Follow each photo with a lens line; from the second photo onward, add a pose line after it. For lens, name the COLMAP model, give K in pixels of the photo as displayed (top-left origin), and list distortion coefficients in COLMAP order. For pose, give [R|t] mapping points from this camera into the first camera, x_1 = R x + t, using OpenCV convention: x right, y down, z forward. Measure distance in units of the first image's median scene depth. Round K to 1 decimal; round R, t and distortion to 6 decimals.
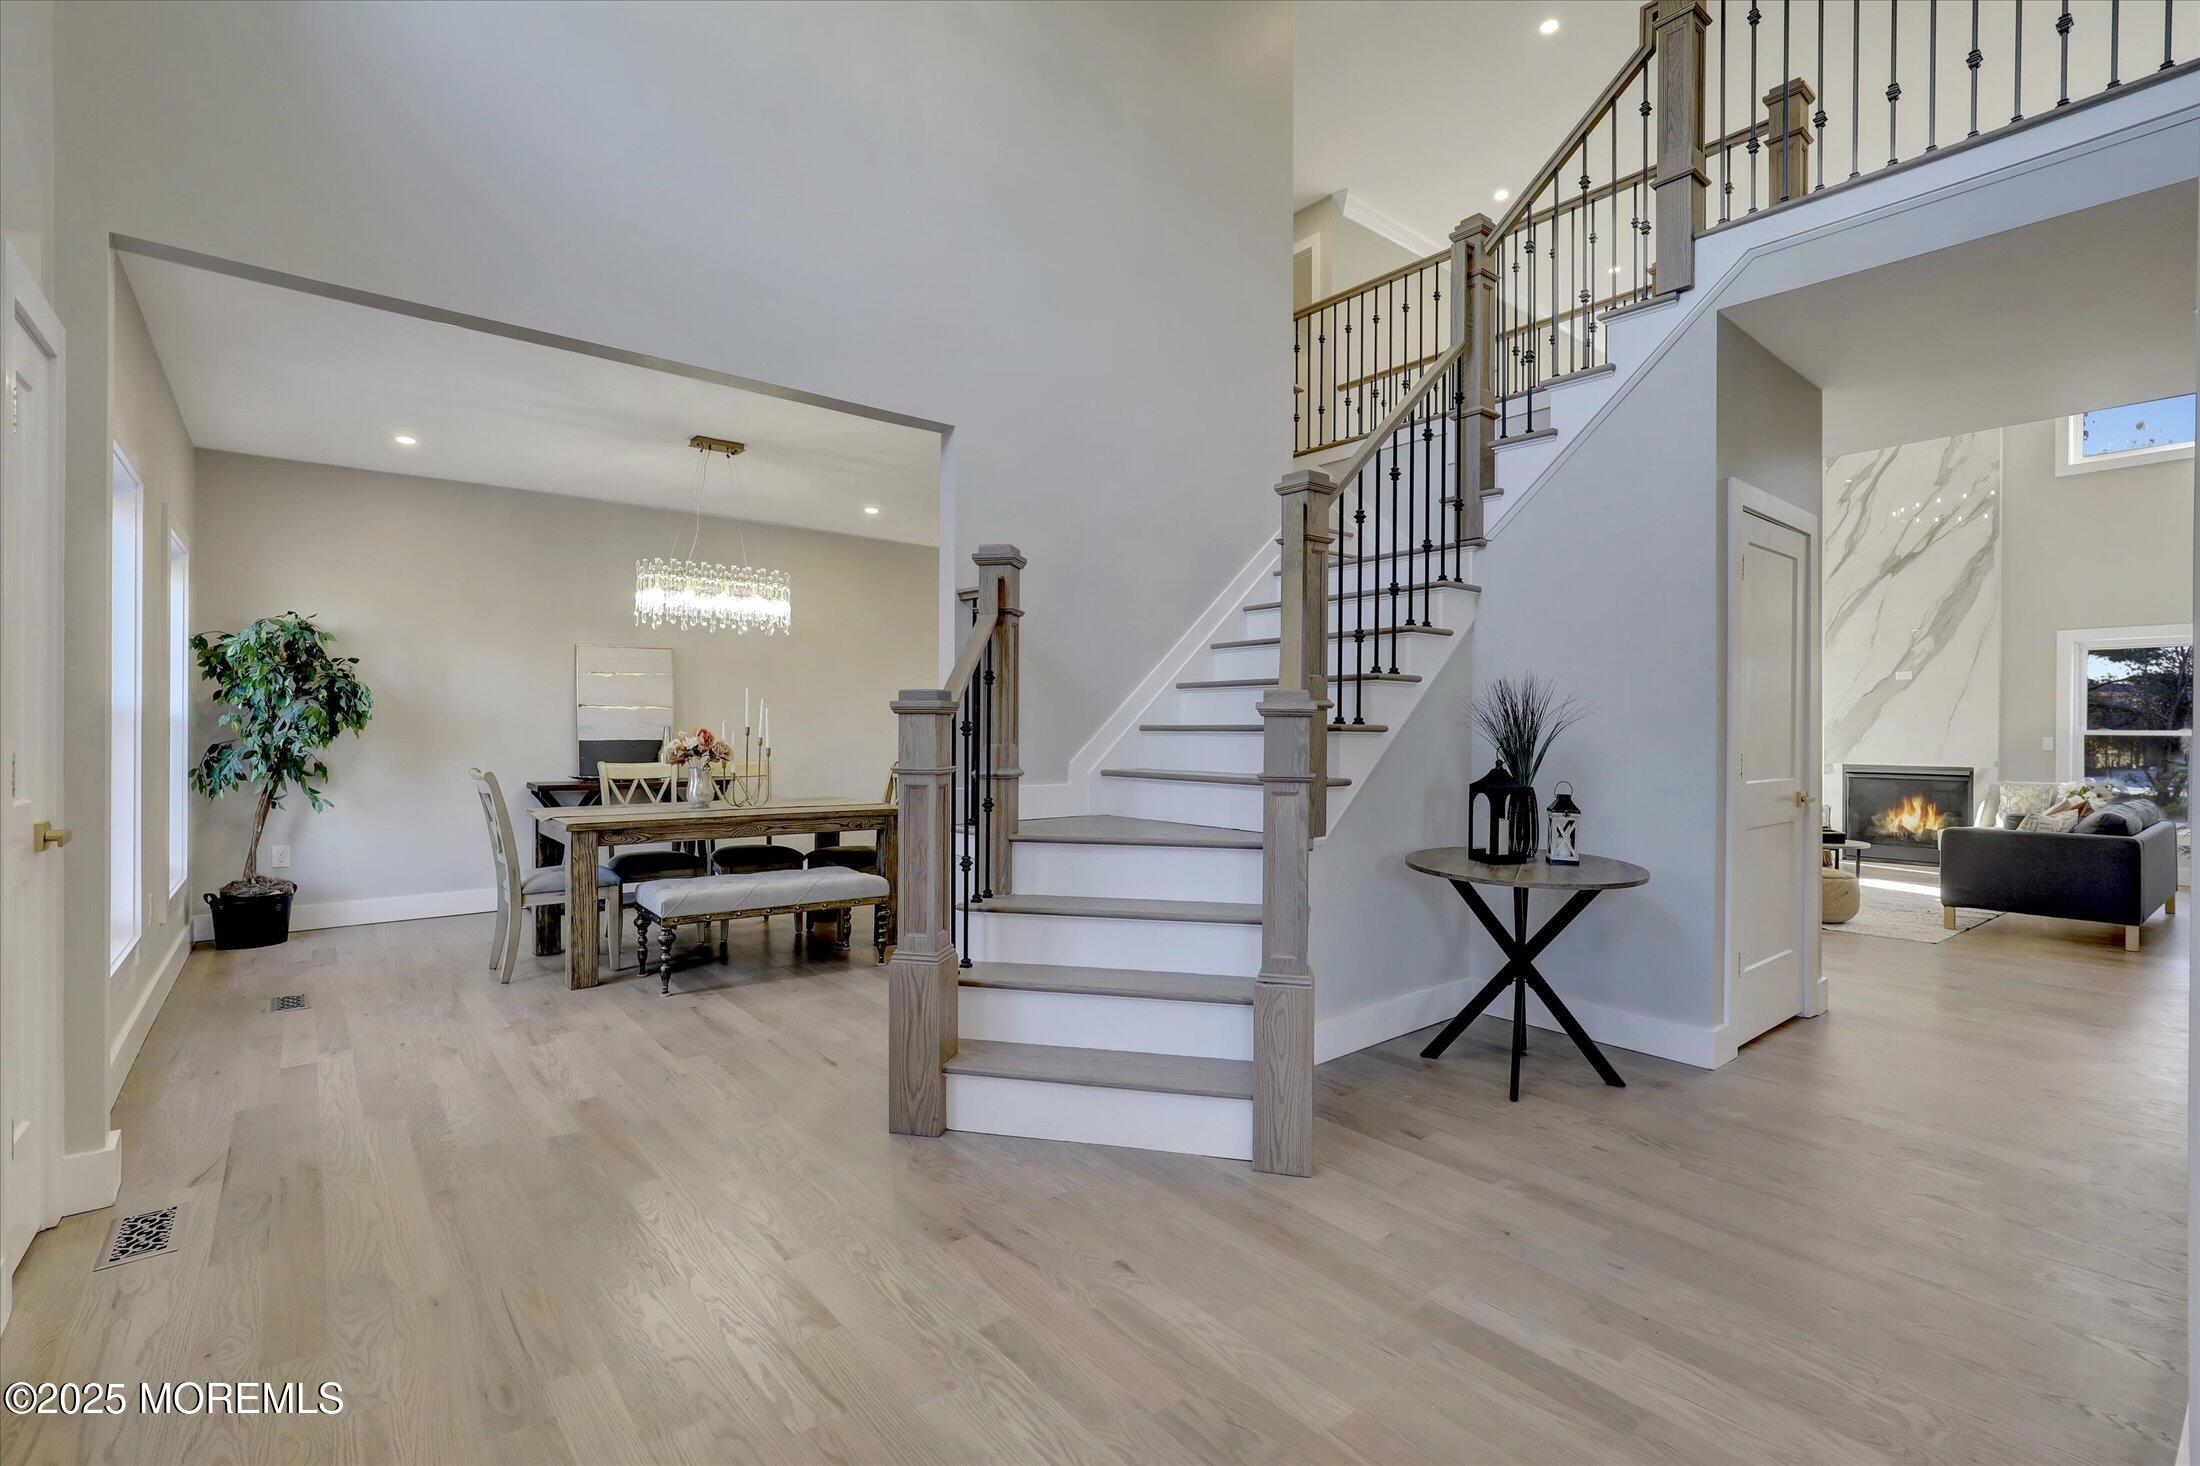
lens RADIAL K [[991.7, 0, 1104.5], [0, 991.7, 734.4], [0, 0, 1]] dist [-0.002522, -0.000196]
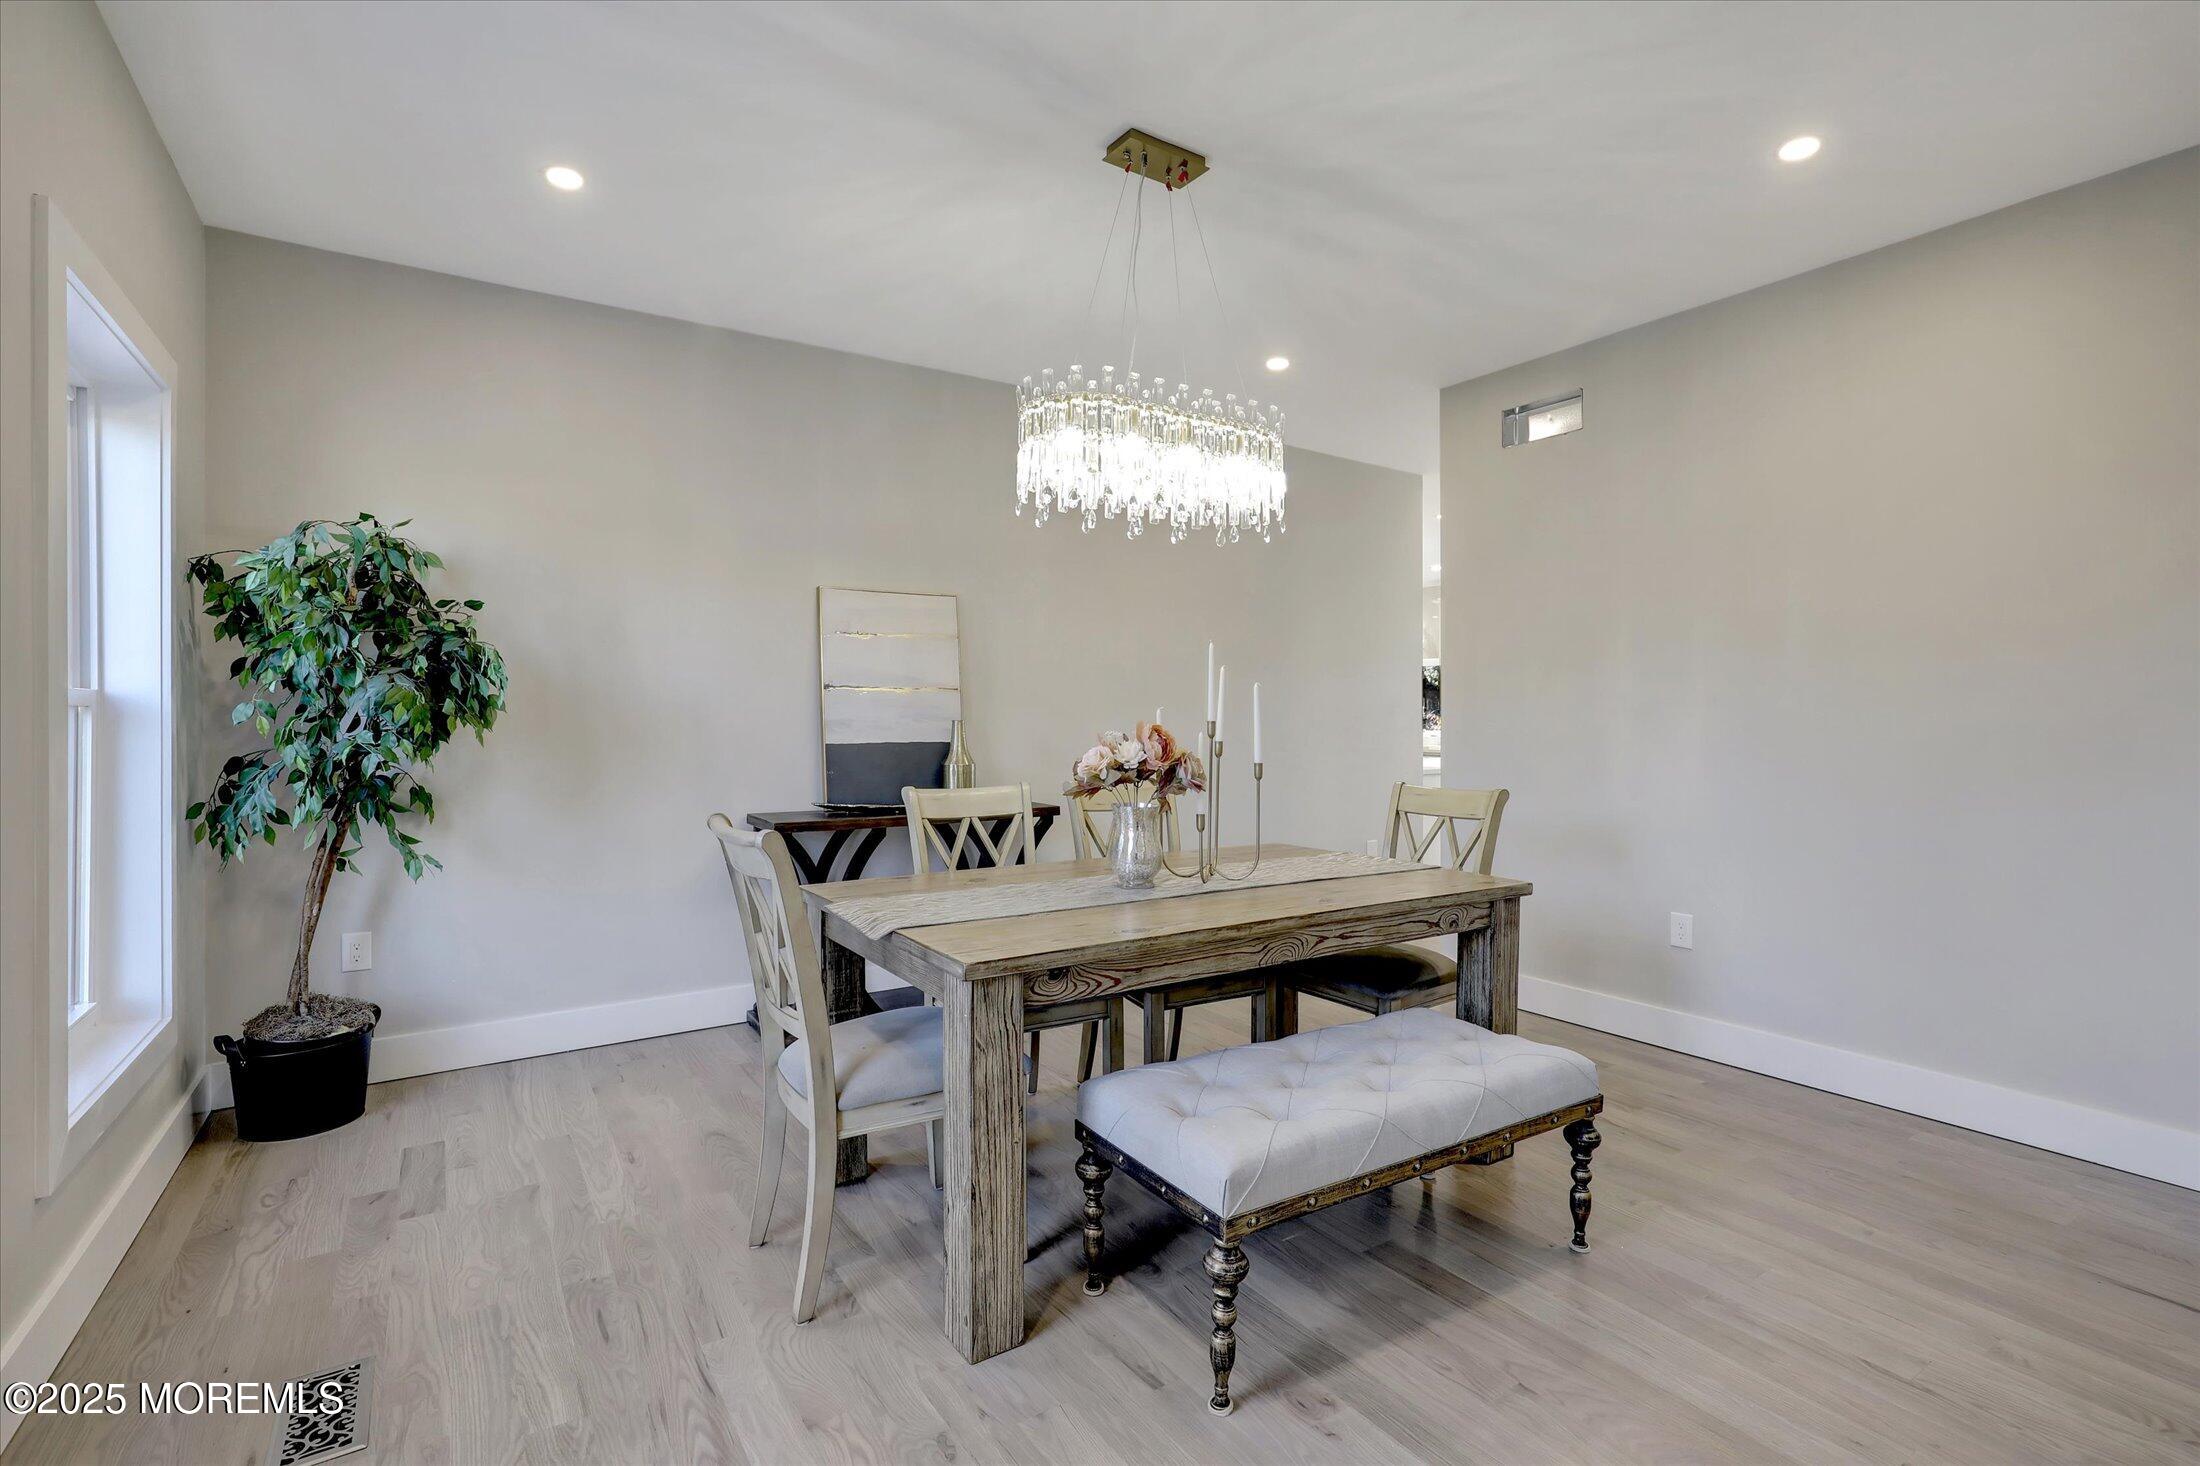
lens RADIAL K [[1022.7, 0, 1113.9], [0, 1022.7, 725.5], [0, 0, 1]] dist [-0.003587, 0.000043]
pose [[0.995507, -0.005010, -0.094554, -0.359069], [0.005019, 0.999987, -0.000146, -0.005075], [0.094554, -0.000329, 0.995520, 0.479550]]
